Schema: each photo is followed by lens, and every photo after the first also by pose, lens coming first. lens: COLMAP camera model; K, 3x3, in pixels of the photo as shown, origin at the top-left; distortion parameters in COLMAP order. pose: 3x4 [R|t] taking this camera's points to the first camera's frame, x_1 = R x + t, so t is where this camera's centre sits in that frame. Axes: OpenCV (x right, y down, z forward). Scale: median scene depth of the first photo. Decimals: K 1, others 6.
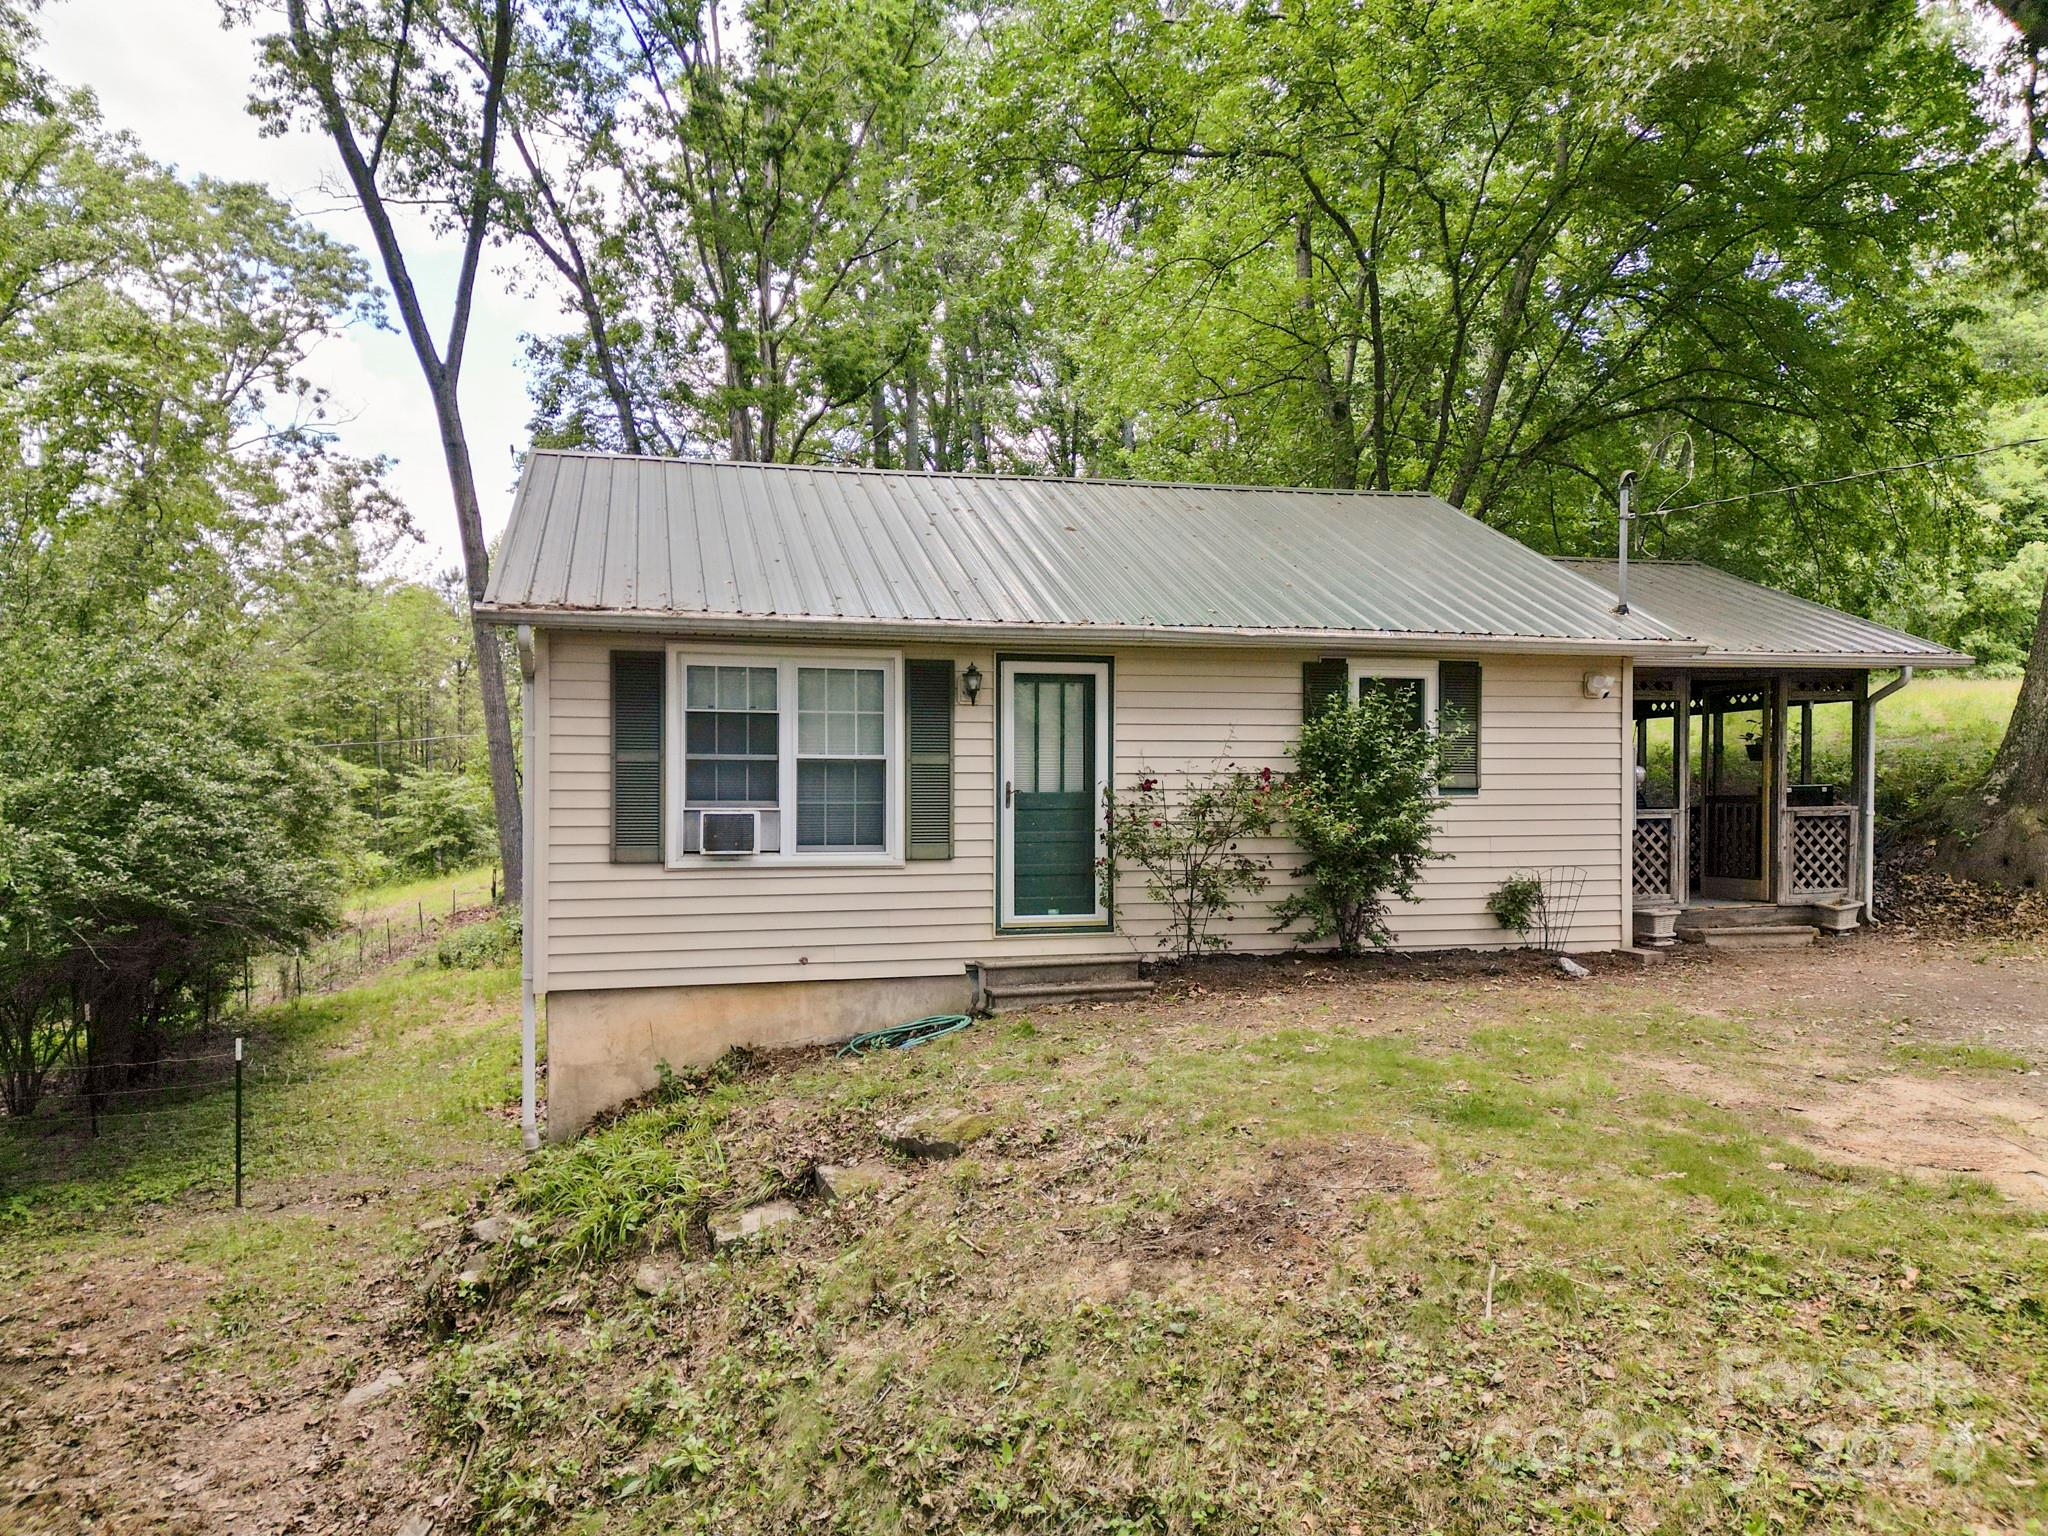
lens RADIAL K [[1458.1, 0, 1024.0], [0, 1458.1, 768.0], [0, 0, 1]] dist [0.062701, -0.045345]
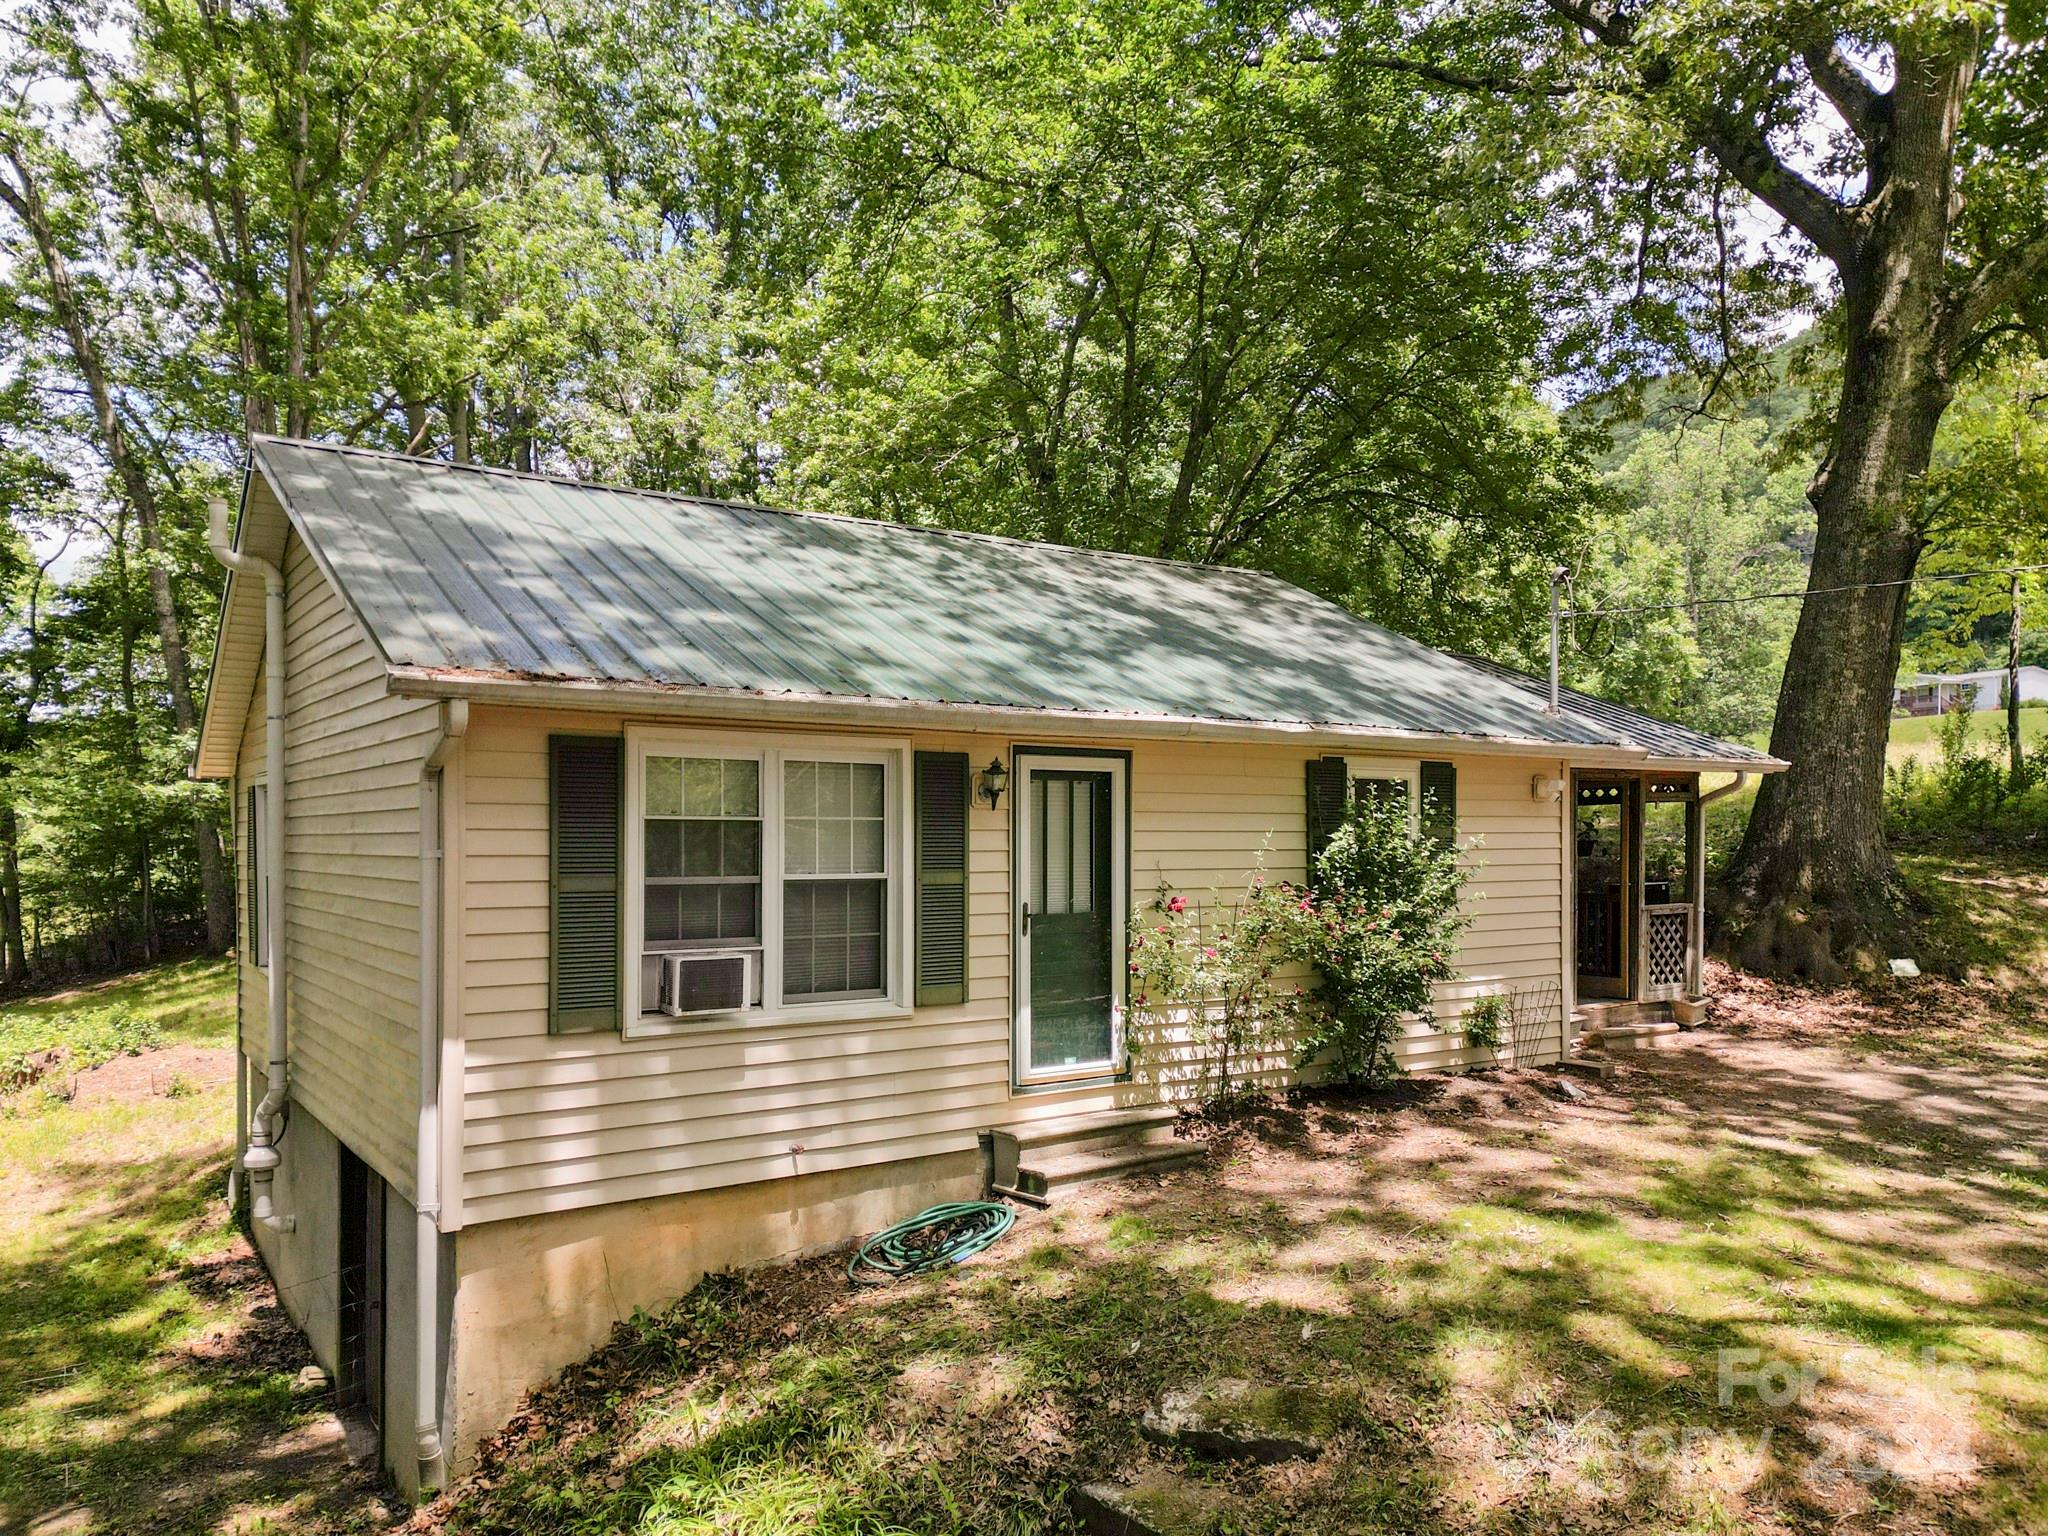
lens RADIAL K [[1458.1, 0, 1024.0], [0, 1458.1, 768.0], [0, 0, 1]] dist [0.062701, -0.045345]
pose [[0.938987, 0.011287, 0.343767, -0.294663], [0.006190, 0.998745, -0.049701, -0.025729], [-0.343896, 0.048797, 0.937739, 0.235764]]
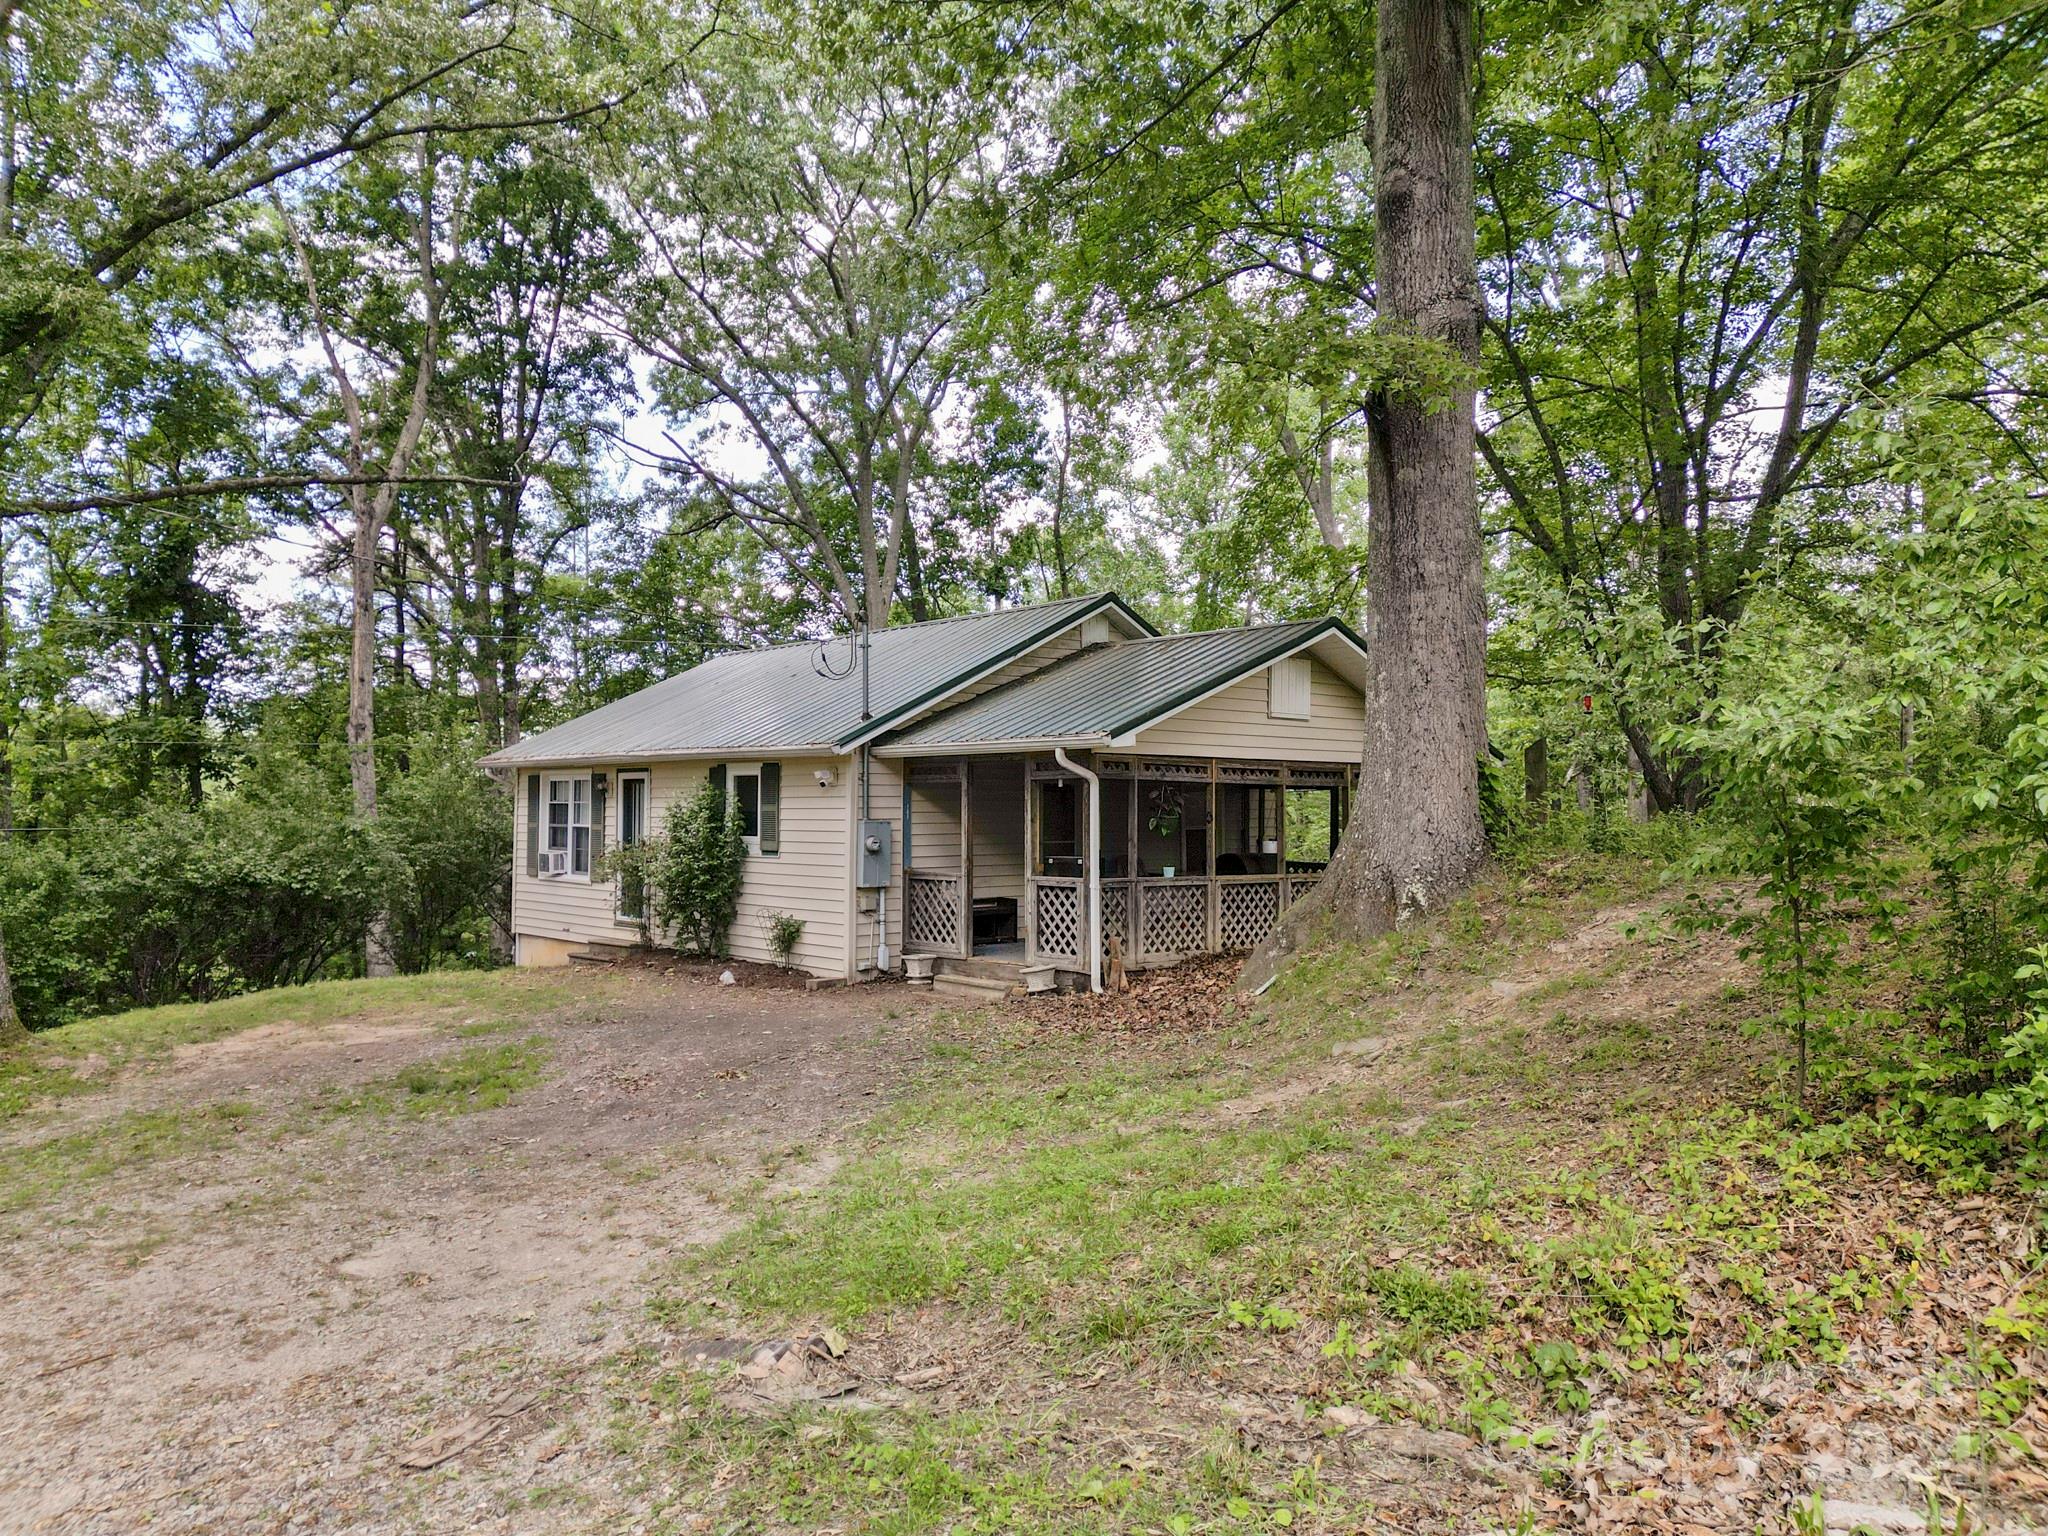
lens RADIAL K [[1458.1, 0, 1024.0], [0, 1458.1, 768.0], [0, 0, 1]] dist [0.062701, -0.045345]
pose [[0.464025, -0.026060, -0.885439, 1.837041], [-0.004548, 0.999484, -0.031800, -0.024610], [0.885810, 0.018783, 0.463667, 0.608305]]
